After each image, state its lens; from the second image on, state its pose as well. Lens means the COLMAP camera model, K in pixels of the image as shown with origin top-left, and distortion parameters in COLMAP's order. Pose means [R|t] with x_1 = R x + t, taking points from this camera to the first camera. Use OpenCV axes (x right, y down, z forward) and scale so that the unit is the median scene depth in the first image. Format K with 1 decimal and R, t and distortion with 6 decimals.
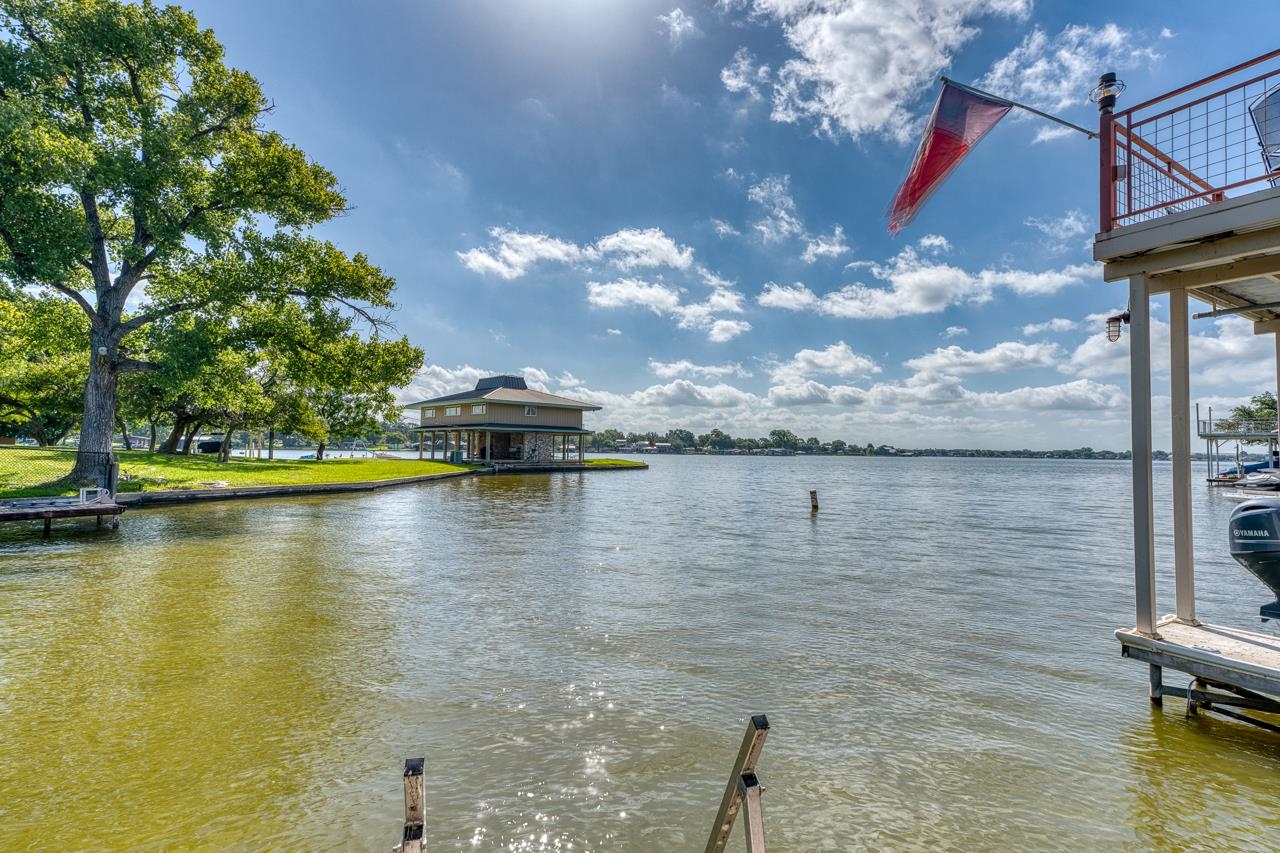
lens RADIAL K [[582.6, 0, 640.0], [0, 582.6, 426.5], [0, 0, 1]] dist [0.021186, 0.000079]
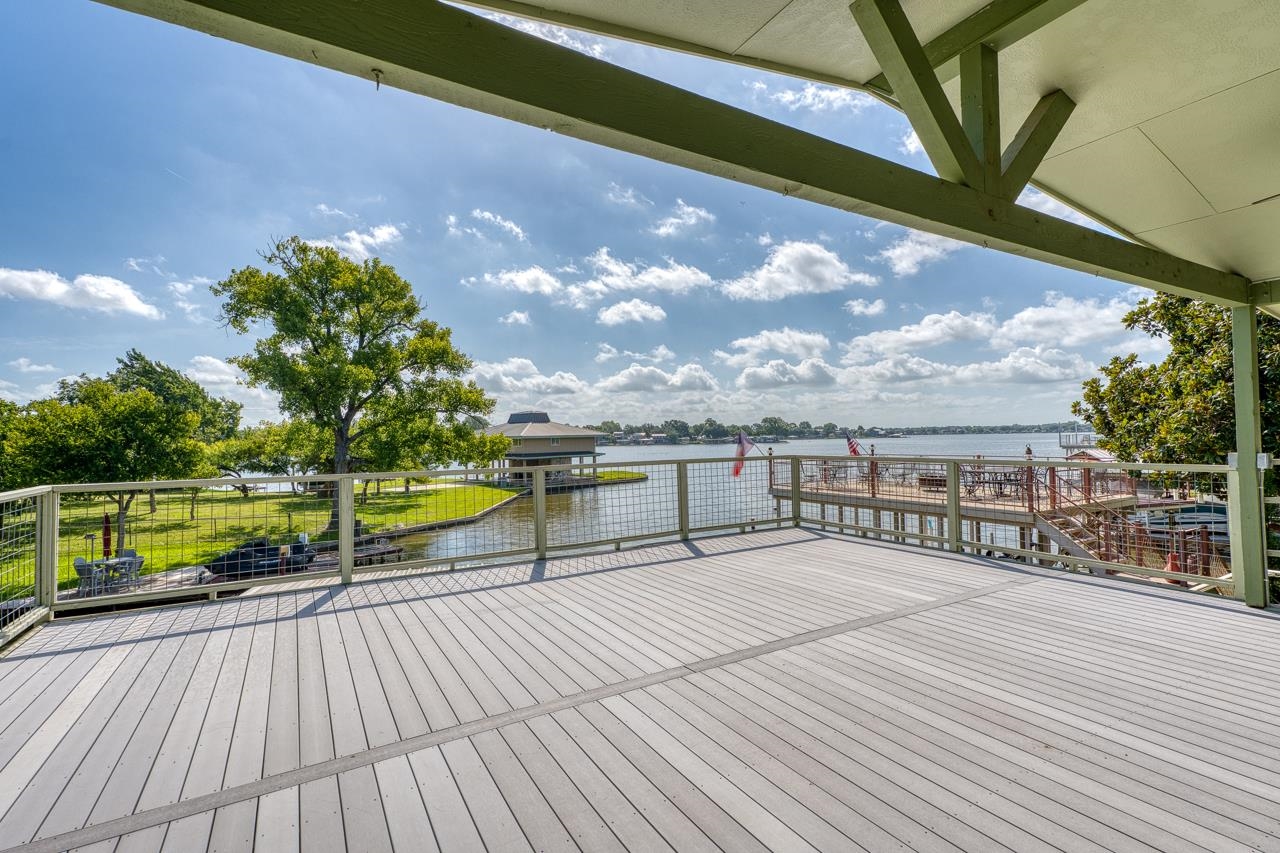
lens RADIAL K [[590.8, 0, 637.3], [0, 590.8, 421.4], [0, 0, 1]] dist [0.021598, 0.000197]
pose [[0.999378, -0.035107, 0.003445, -0.017157], [0.035036, 0.999206, 0.018962, -0.148512], [-0.004108, -0.018829, 0.999814, -0.499457]]
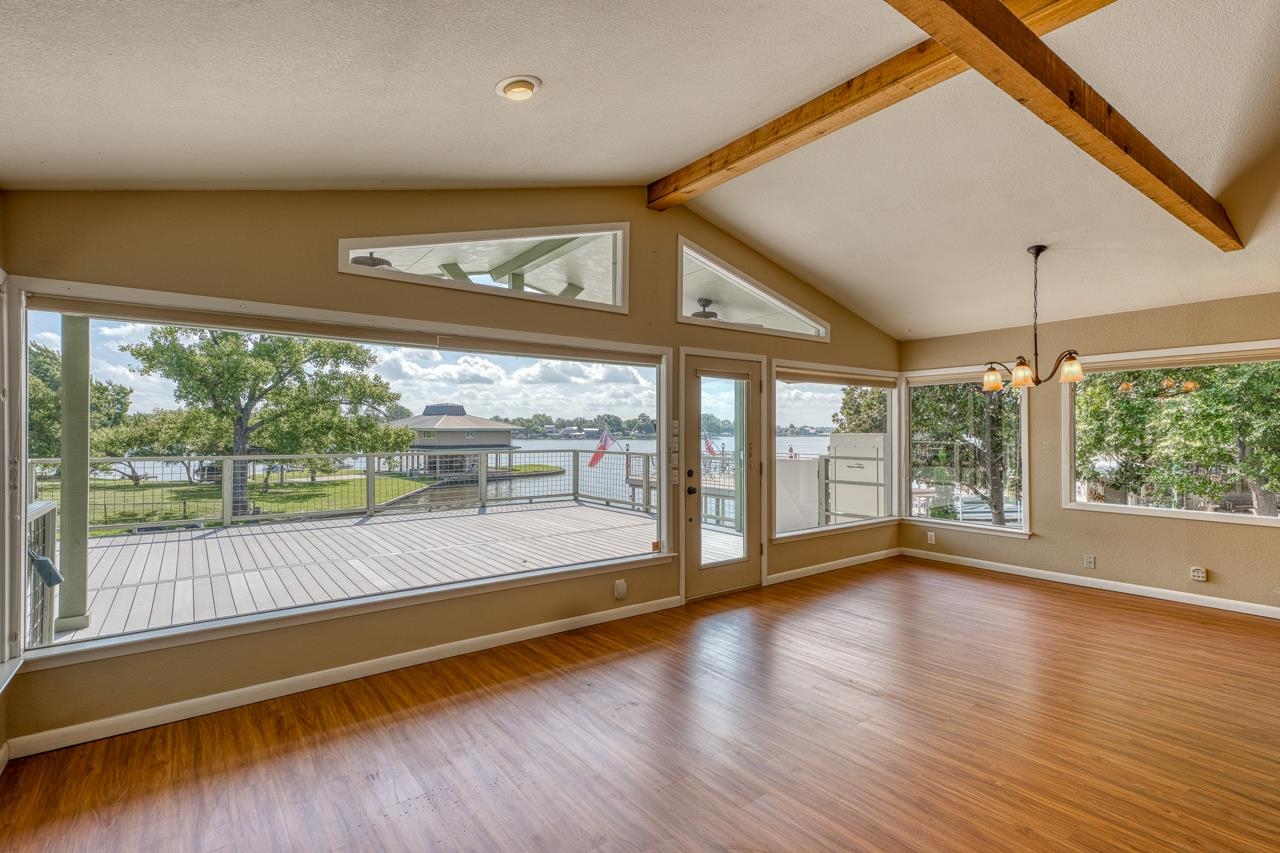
lens RADIAL K [[607.8, 0, 640.0], [0, 607.8, 426.5], [0, 0, 1]] dist [0.022270, -0.000434]
pose [[0.993677, -0.014530, 0.111330, 0.060892], [0.010170, 0.999163, 0.039632, -0.156305], [-0.111813, -0.038249, 0.992993, -0.637468]]
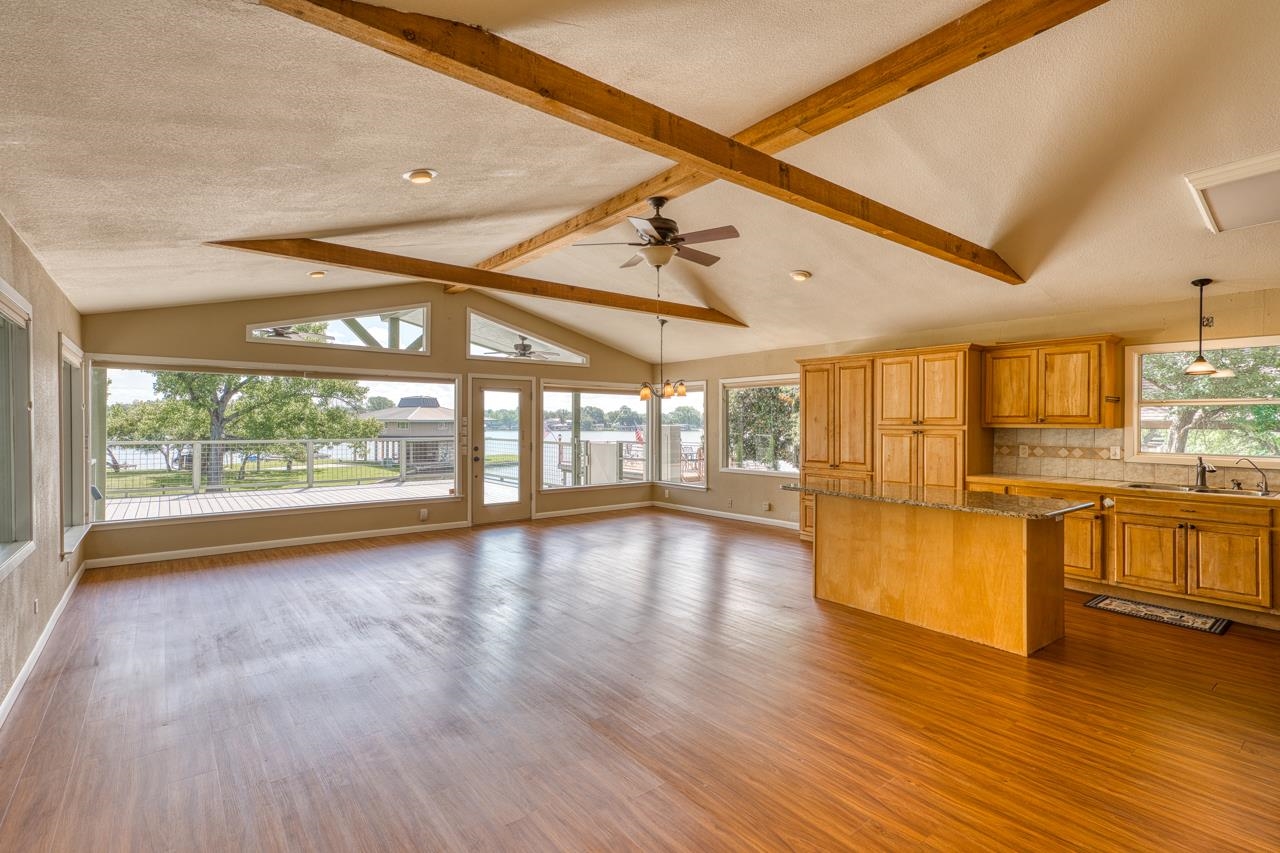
lens RADIAL K [[603.1, 0, 644.3], [0, 603.1, 422.5], [0, 0, 1]] dist [0.022129, -0.001111]
pose [[0.989973, -0.011859, 0.140759, 0.132167], [0.005344, 0.998901, 0.046574, -0.161454], [-0.141157, -0.045355, 0.988948, -0.761776]]
